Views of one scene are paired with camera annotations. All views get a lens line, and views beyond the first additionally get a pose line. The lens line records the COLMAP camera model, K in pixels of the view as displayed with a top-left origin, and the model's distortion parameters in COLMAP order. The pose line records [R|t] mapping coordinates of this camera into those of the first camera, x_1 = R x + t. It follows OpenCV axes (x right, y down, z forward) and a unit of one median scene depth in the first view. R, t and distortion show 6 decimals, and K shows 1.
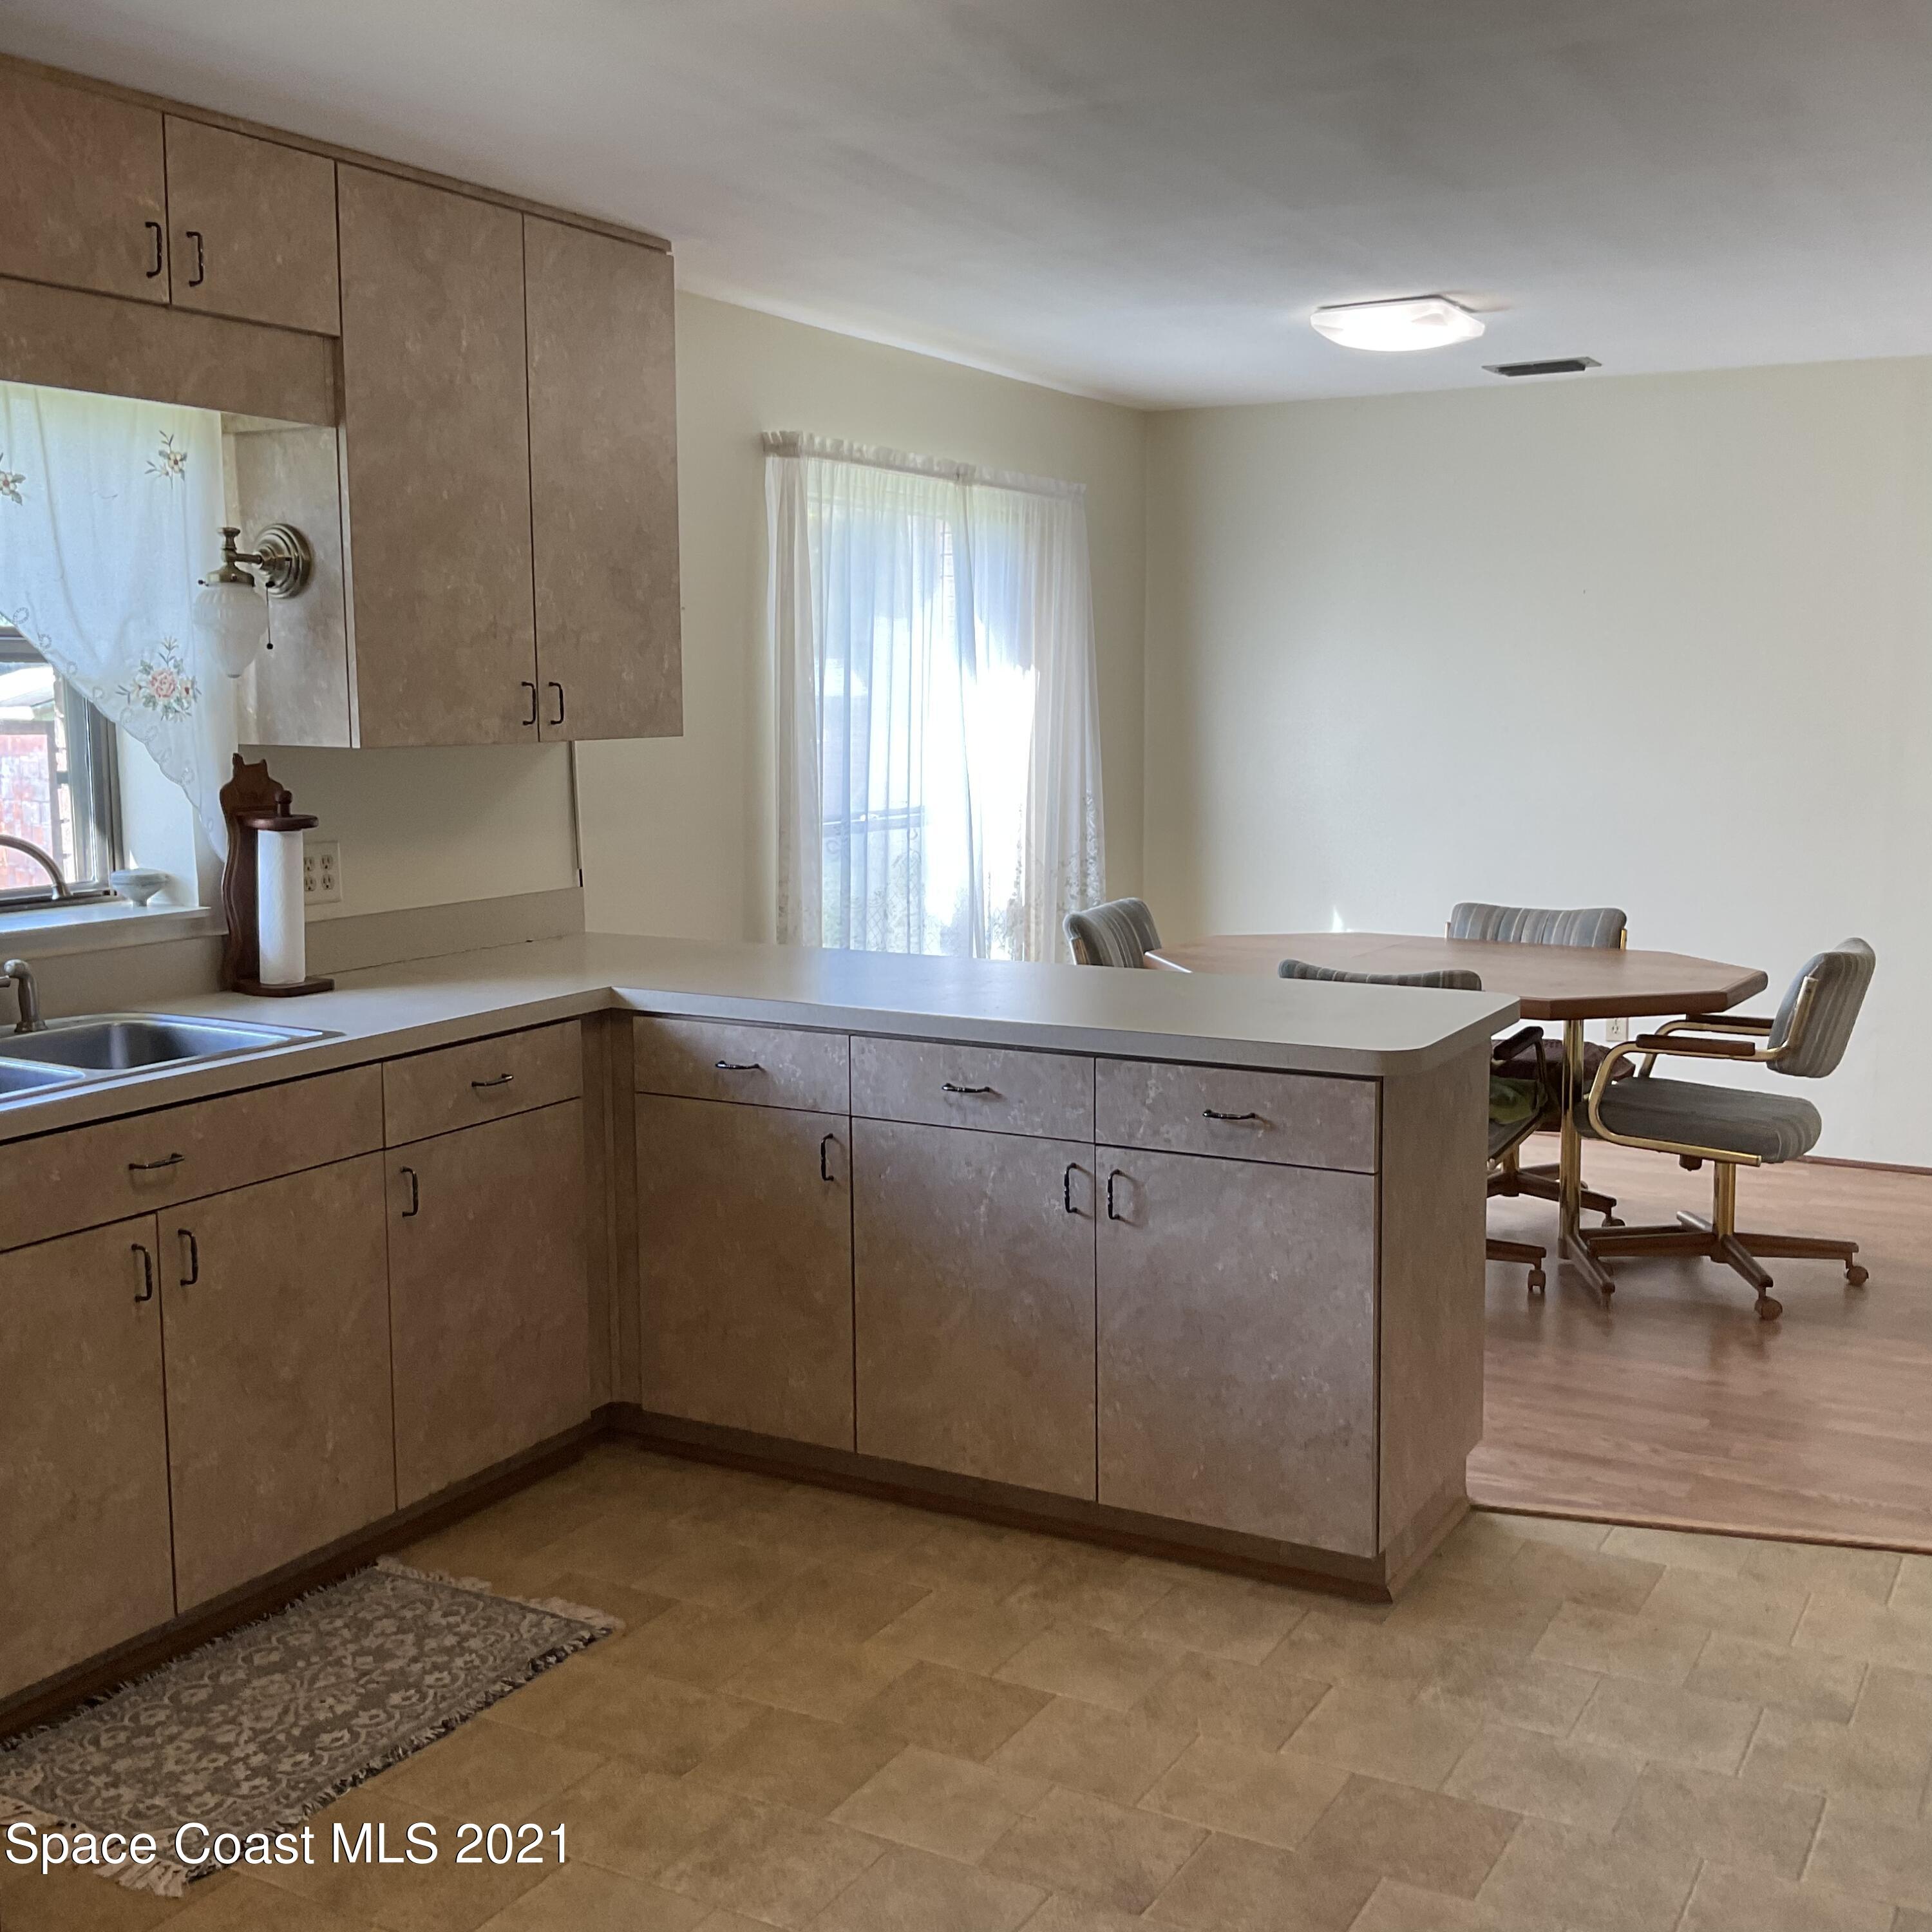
lens RADIAL K [[2164.0, 0, 966.0], [0, 2164.0, 966.0], [0, 0, 1]] dist [0.126085, -0.249071]
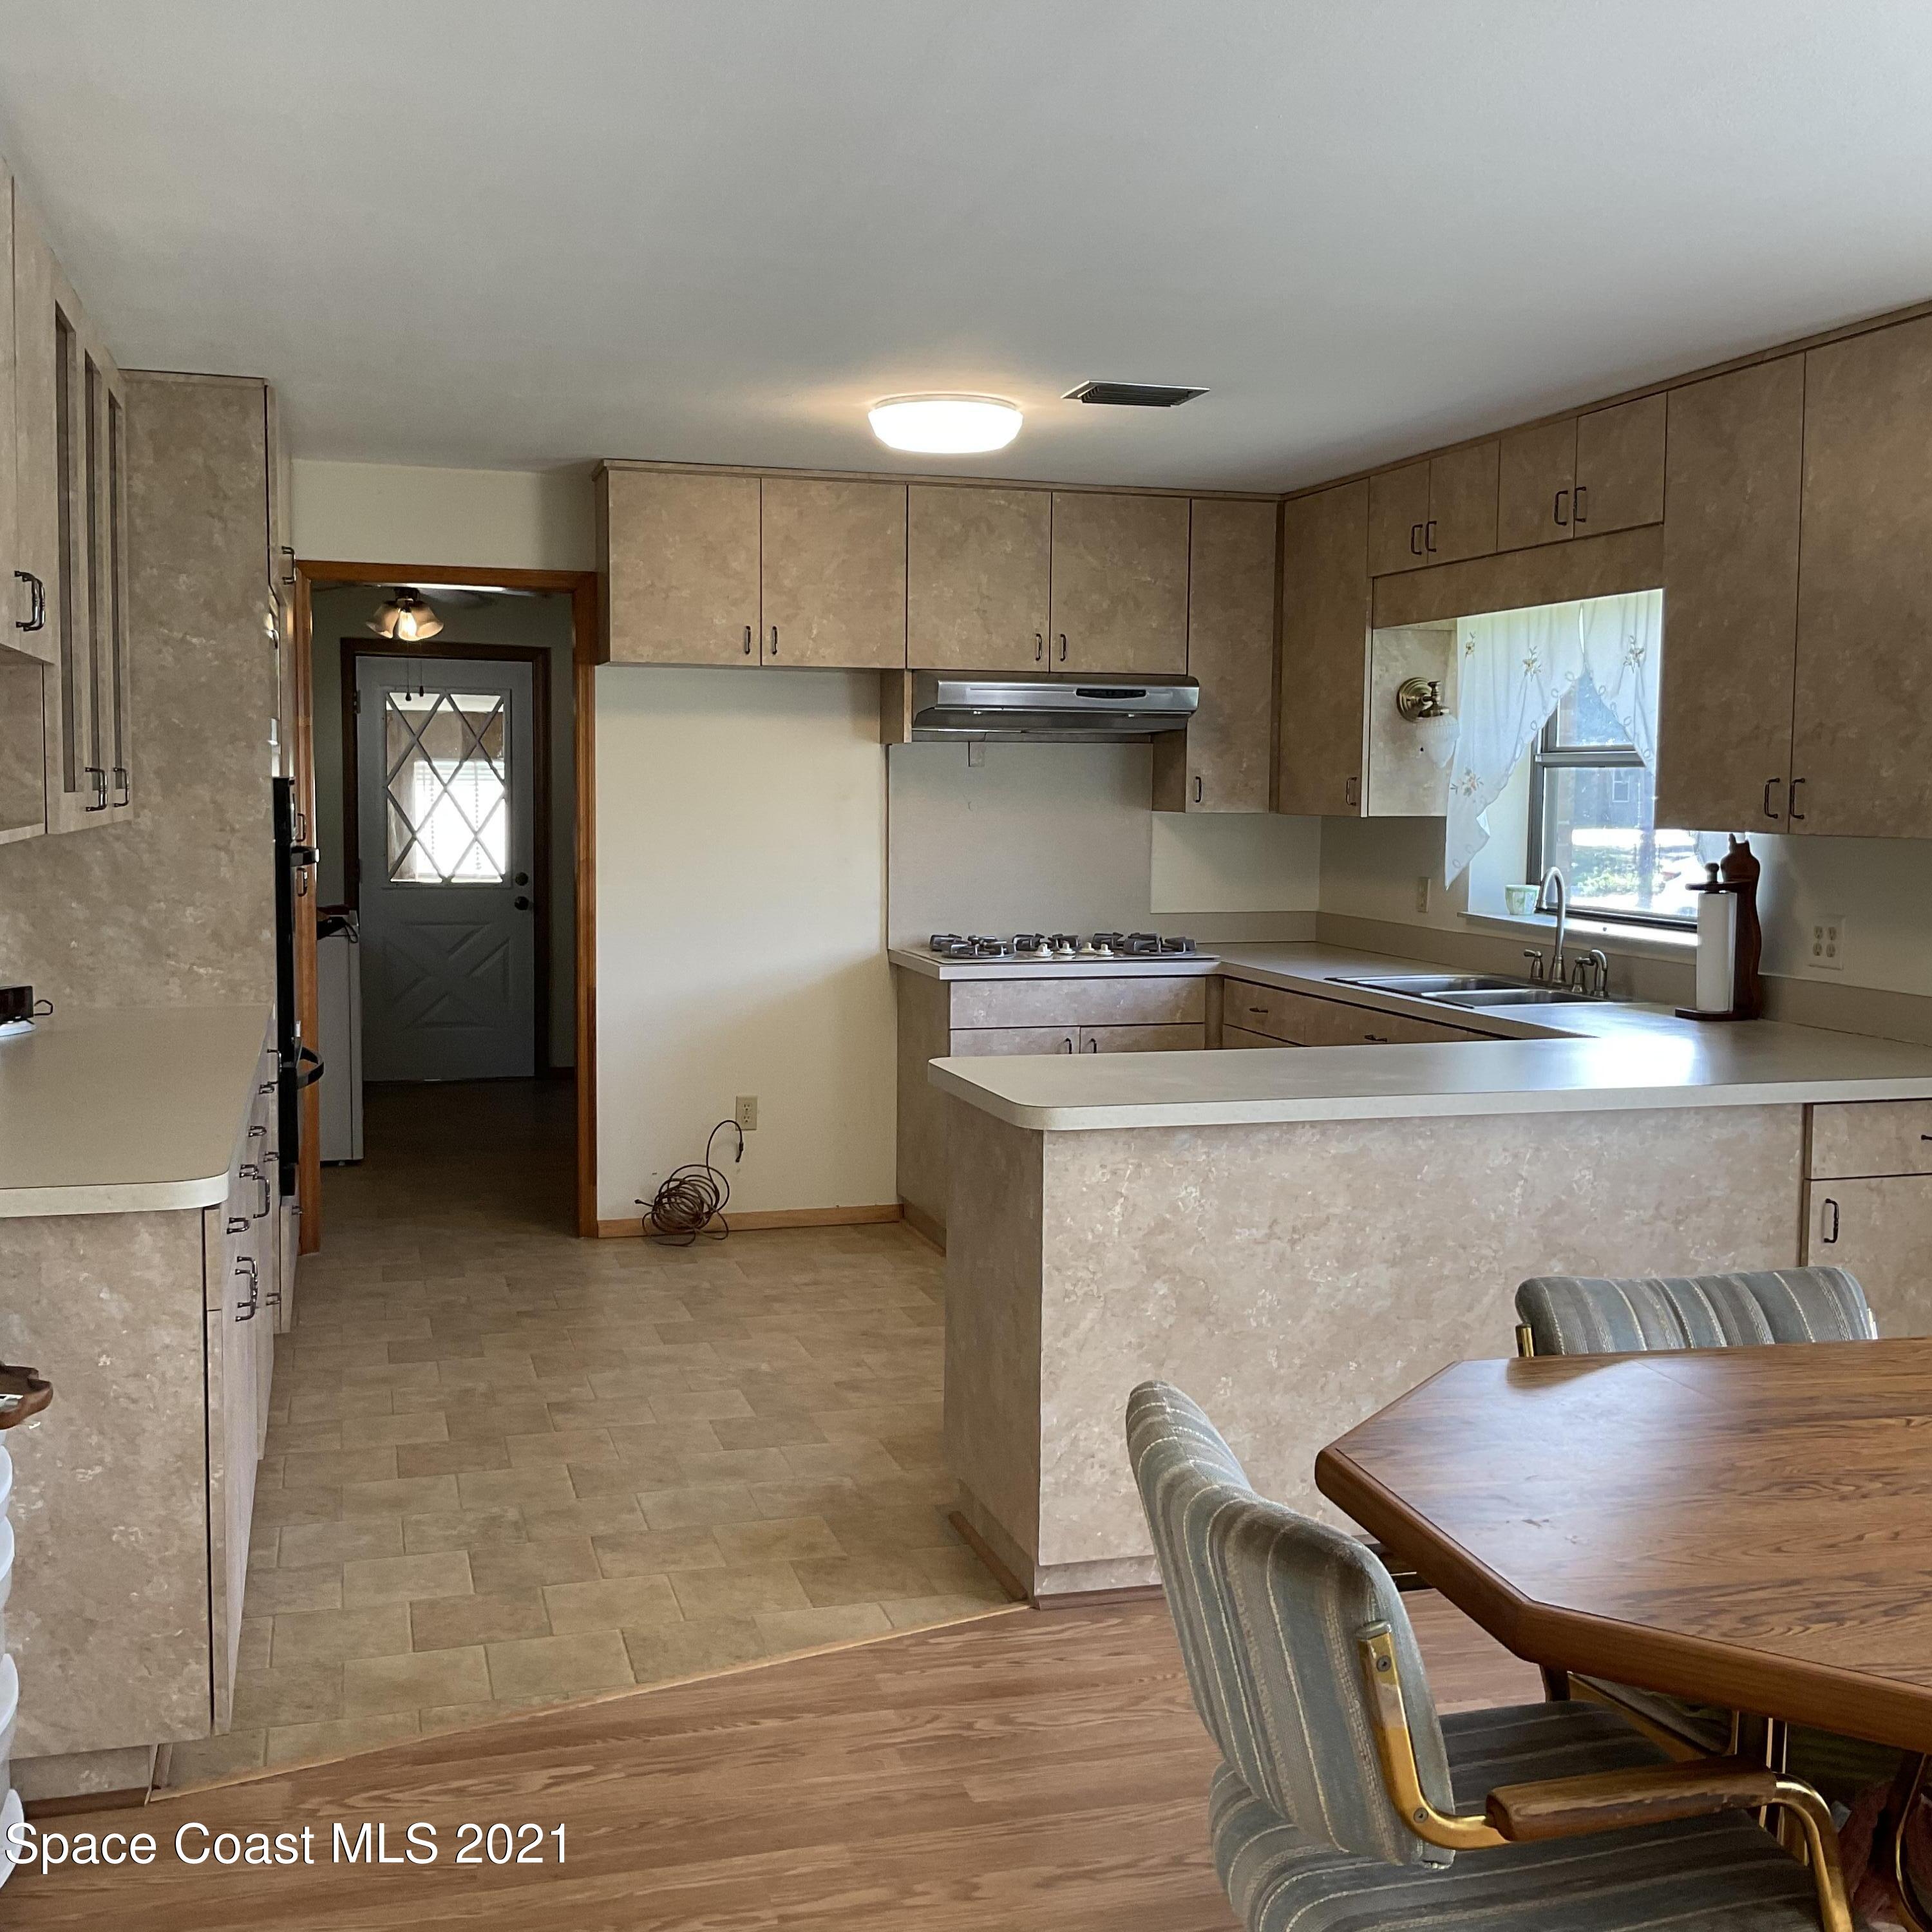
lens RADIAL K [[2164.0, 0, 966.0], [0, 2164.0, 966.0], [0, 0, 1]] dist [0.126085, -0.249071]
pose [[-0.709165, 0.056643, -0.702763, 0.970686], [-0.097920, 0.979195, 0.177735, -0.218961], [0.698209, 0.194858, -0.688864, 1.684662]]
